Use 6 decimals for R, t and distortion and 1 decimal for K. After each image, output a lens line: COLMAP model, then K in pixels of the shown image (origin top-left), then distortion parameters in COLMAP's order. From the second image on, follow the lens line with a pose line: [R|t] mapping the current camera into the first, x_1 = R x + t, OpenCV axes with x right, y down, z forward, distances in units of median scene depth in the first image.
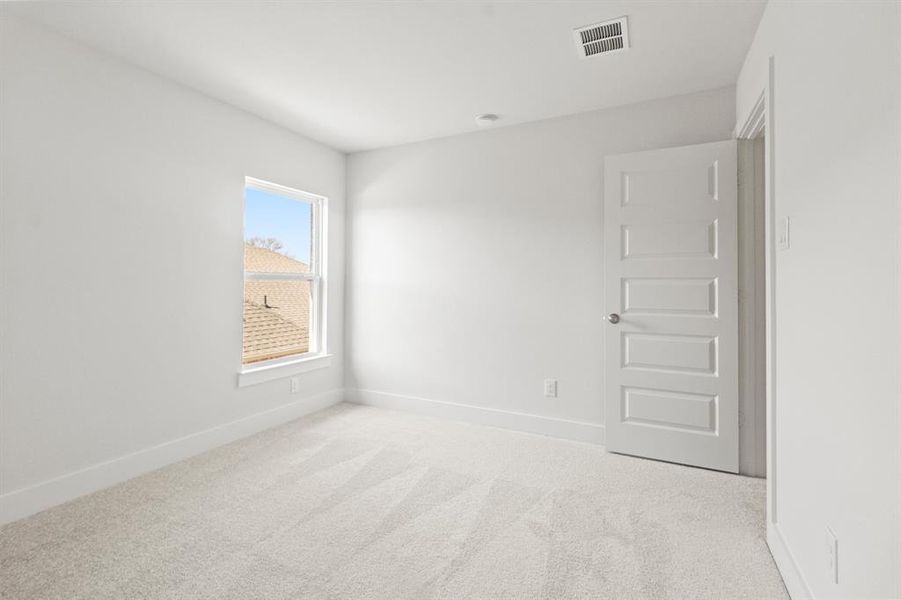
lens RADIAL K [[419.2, 0, 439.9], [0, 419.2, 283.5], [0, 0, 1]] dist [0.002972, 0.000581]
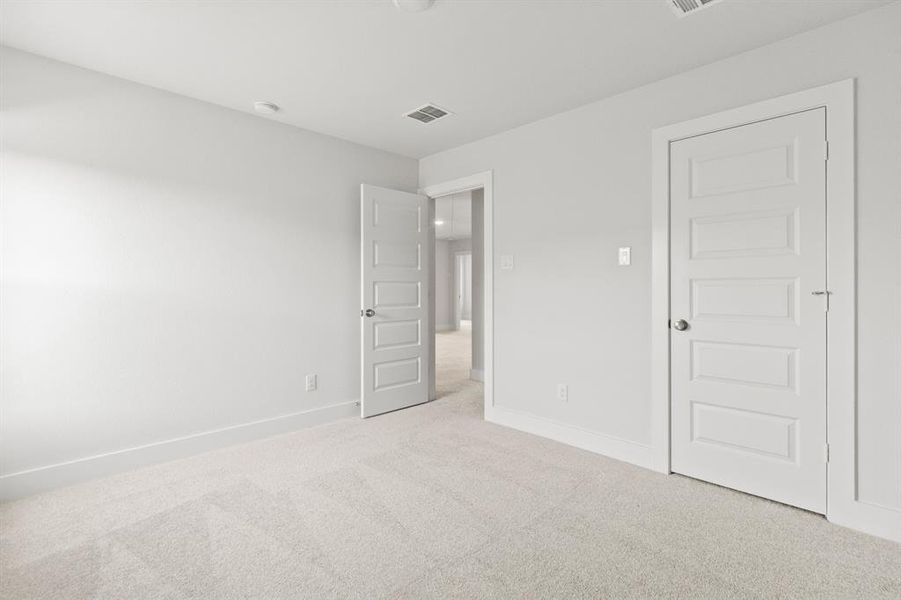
lens RADIAL K [[428.4, 0, 437.5], [0, 428.4, 291.6], [0, 0, 1]] dist [-0.000616, 0.000126]
pose [[0.310130, -0.007745, 0.950663, -0.773372], [-0.000557, 0.999965, 0.008328, 0.007674], [-0.950694, -0.003112, 0.310115, 0.402010]]
